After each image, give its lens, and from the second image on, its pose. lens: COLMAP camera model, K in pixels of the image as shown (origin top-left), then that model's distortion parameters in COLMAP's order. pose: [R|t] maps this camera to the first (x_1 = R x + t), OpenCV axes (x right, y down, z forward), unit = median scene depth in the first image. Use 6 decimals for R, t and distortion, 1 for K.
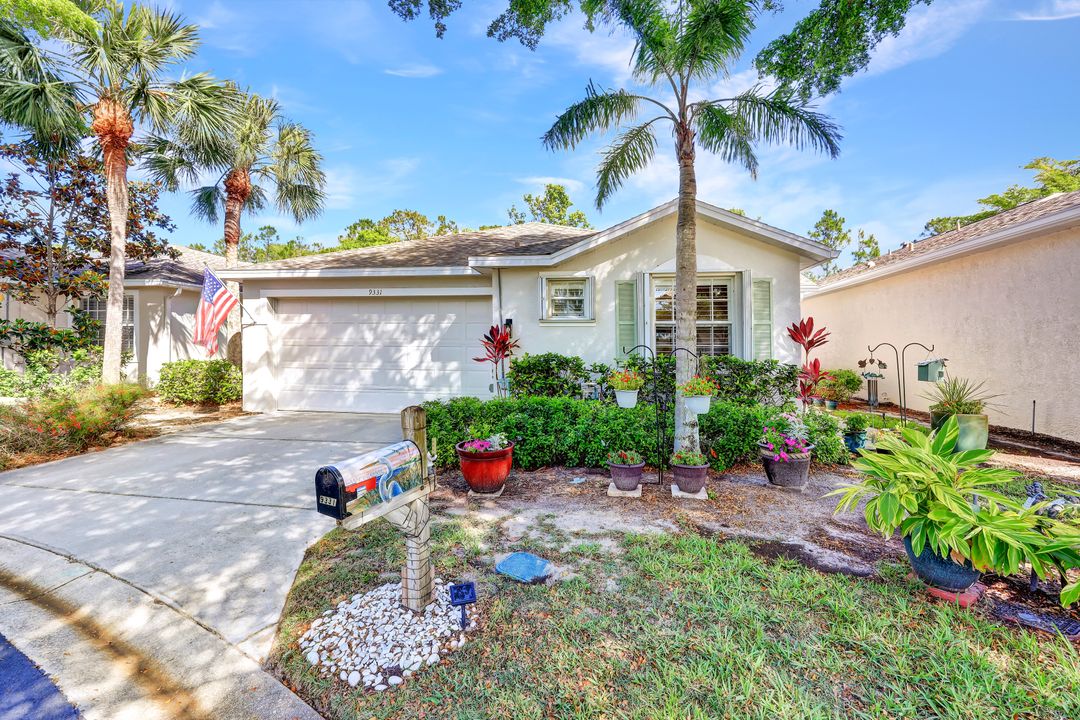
lens RADIAL K [[484.1, 0, 534.3], [0, 484.1, 353.1], [0, 0, 1]] dist [0.002997, 0.001038]
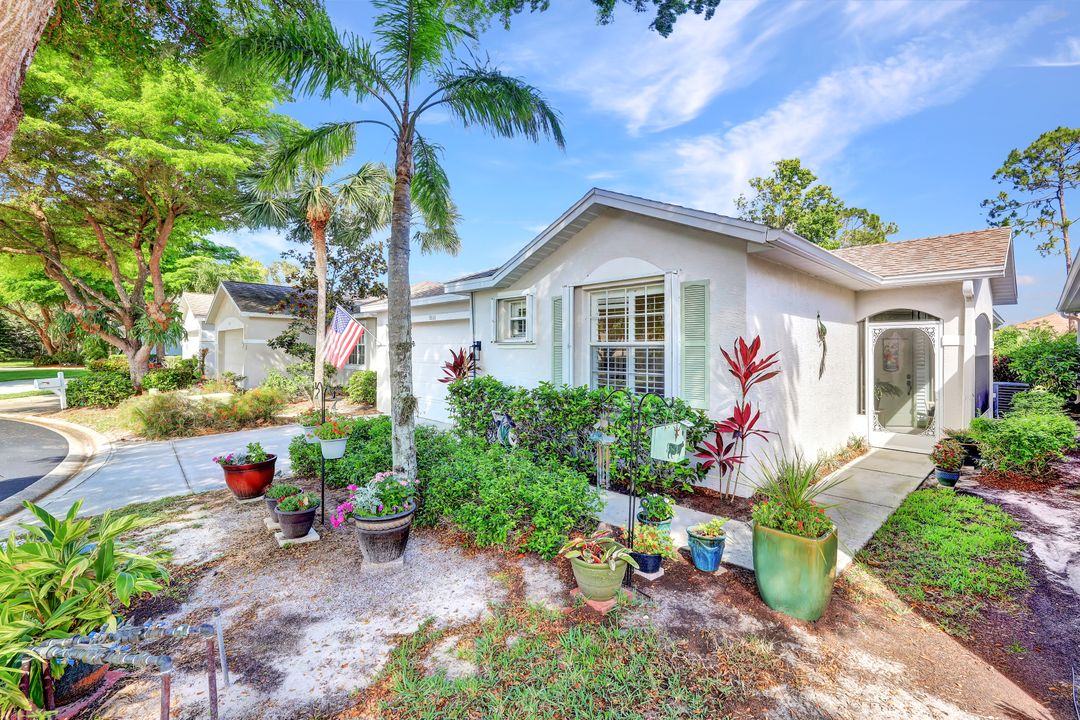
lens RADIAL K [[484.1, 0, 538.3], [0, 484.1, 359.4], [0, 0, 1]] dist [0.002997, 0.001038]
pose [[0.777347, 0.011799, -0.628962, 0.736901], [-0.005716, 0.999915, 0.011694, -0.048377], [0.629046, -0.005495, 0.777348, 0.308560]]
